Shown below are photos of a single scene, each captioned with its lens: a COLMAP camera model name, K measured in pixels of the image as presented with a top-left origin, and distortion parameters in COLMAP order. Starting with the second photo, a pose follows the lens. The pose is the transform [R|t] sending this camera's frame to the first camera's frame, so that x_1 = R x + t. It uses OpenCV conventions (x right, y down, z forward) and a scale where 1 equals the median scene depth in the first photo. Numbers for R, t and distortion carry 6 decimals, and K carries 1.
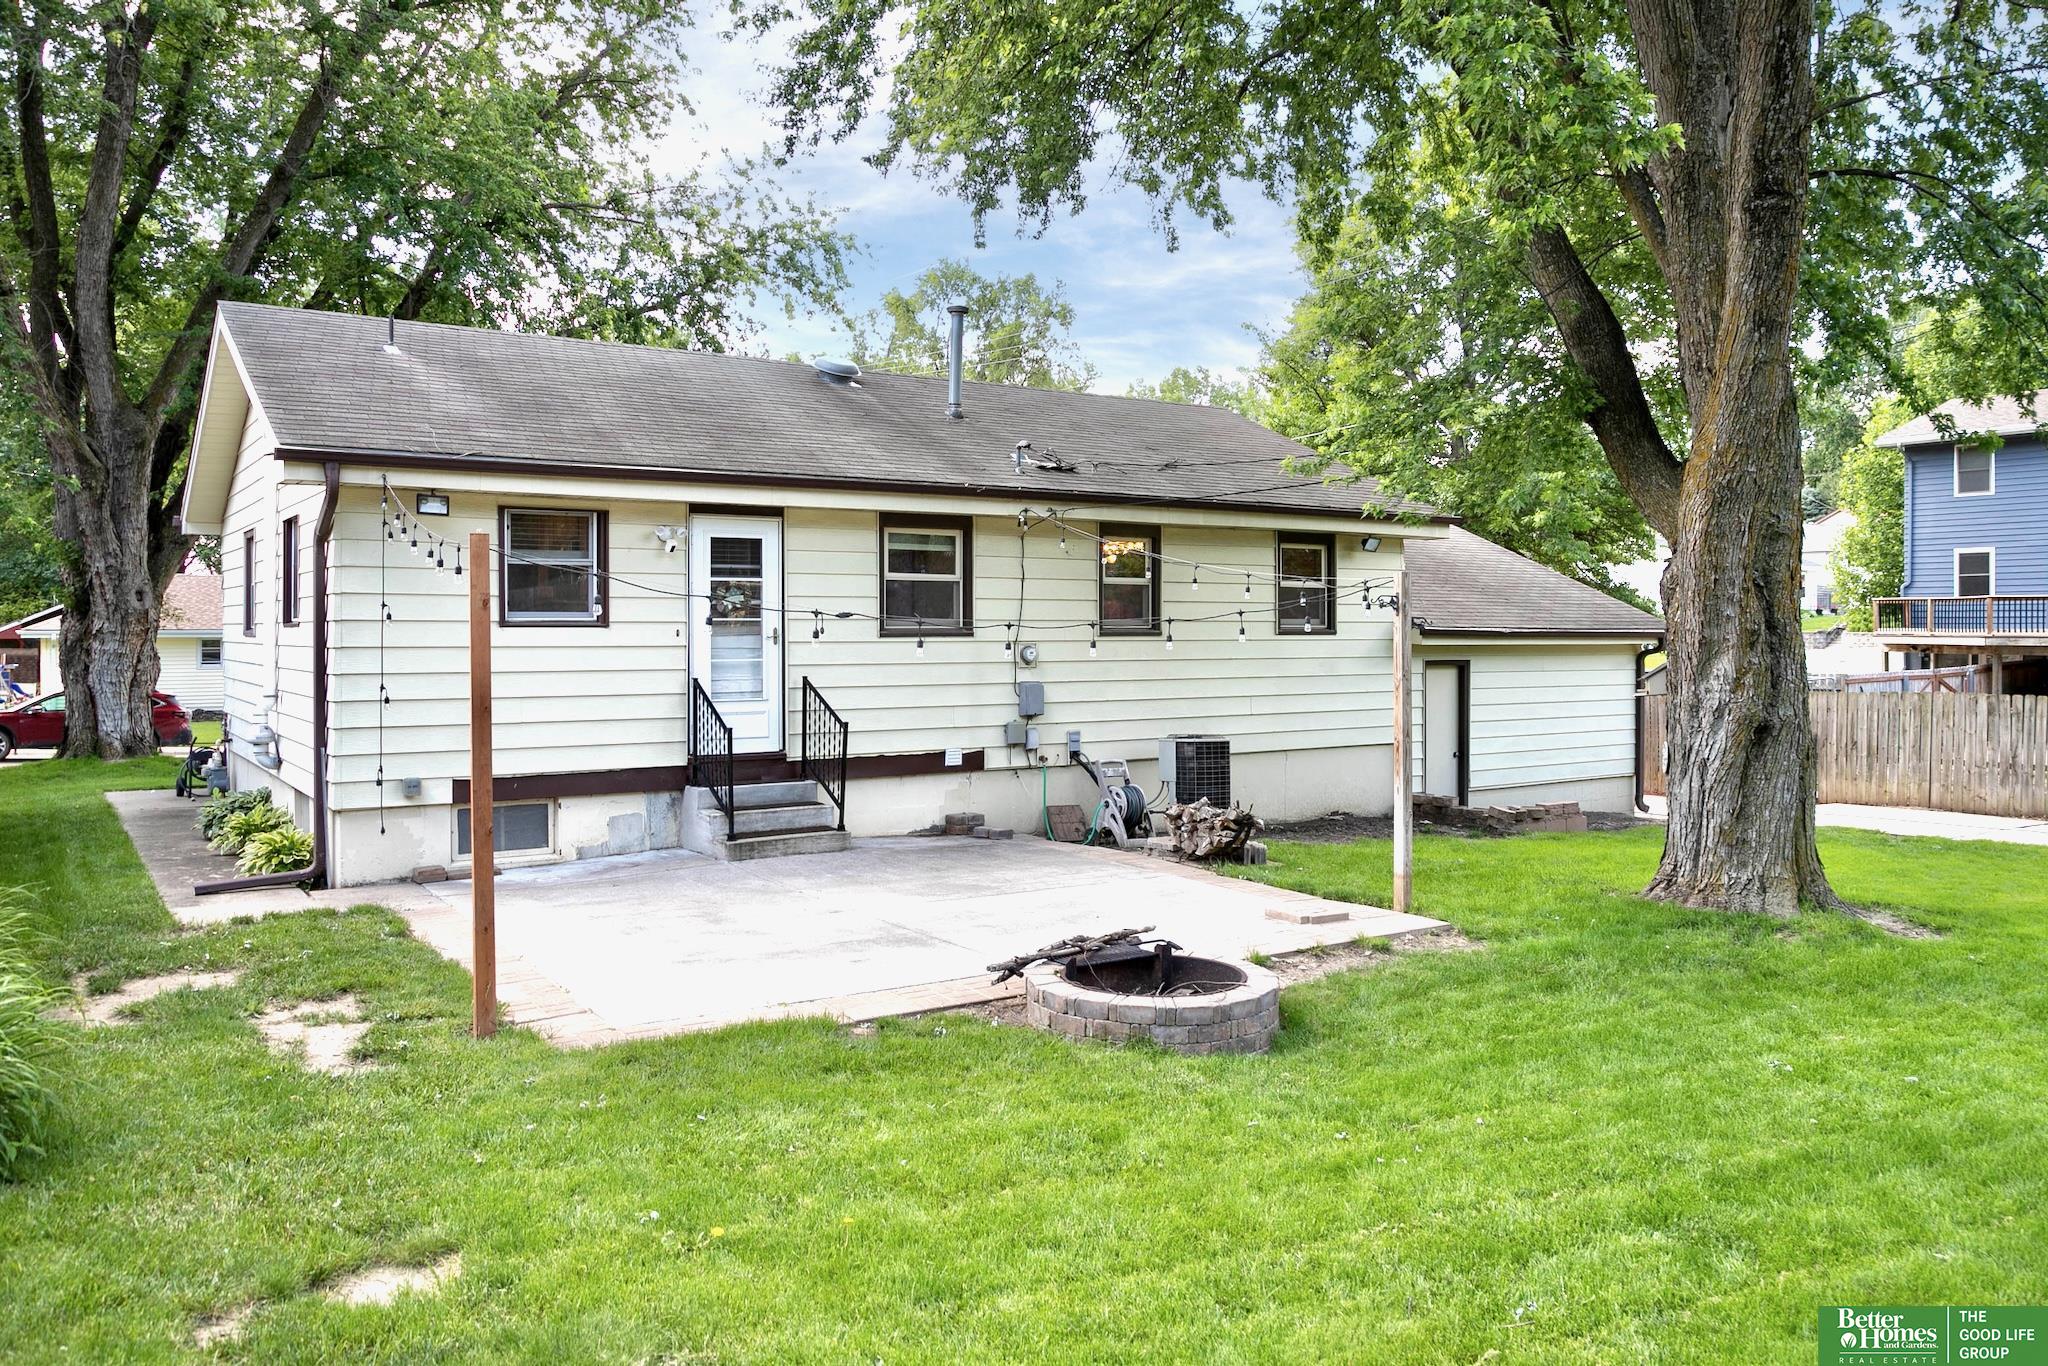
lens RADIAL K [[1644.4, 0, 1023.7], [0, 1644.4, 687.5], [0, 0, 1]] dist [0.007243, 0.001335]
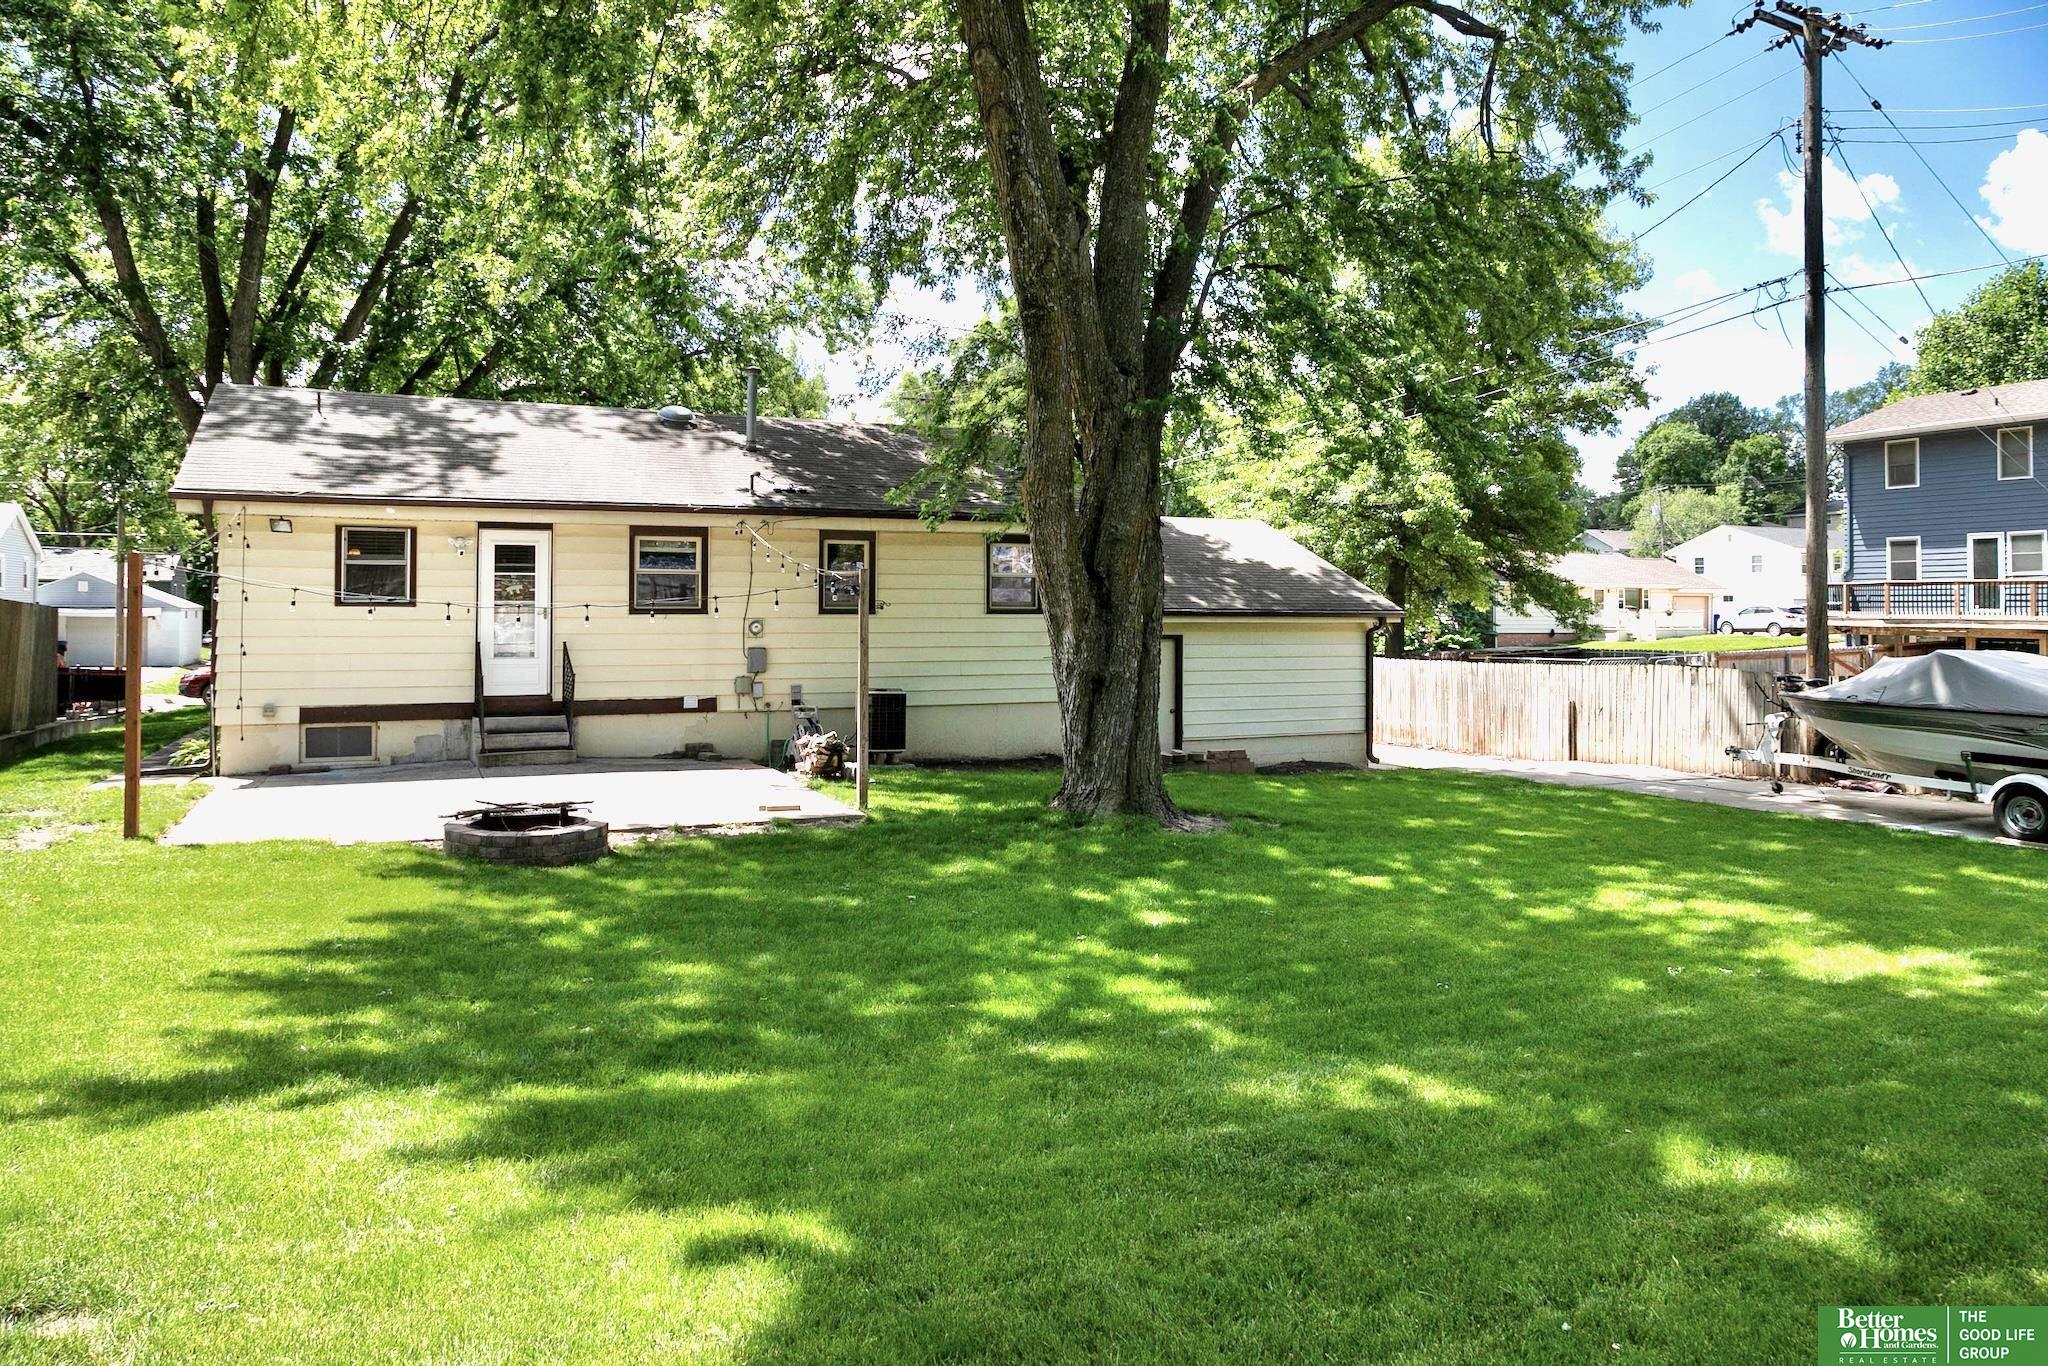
lens RADIAL K [[1521.1, 0, 1023.9], [0, 1521.1, 669.2], [0, 0, 1]] dist [-0.014139, 0.001608]
pose [[0.981380, 0.009081, -0.191861, 0.505953], [-0.008712, 0.999958, 0.002769, 0.009697], [0.191878, -0.001046, 0.981418, -0.208398]]
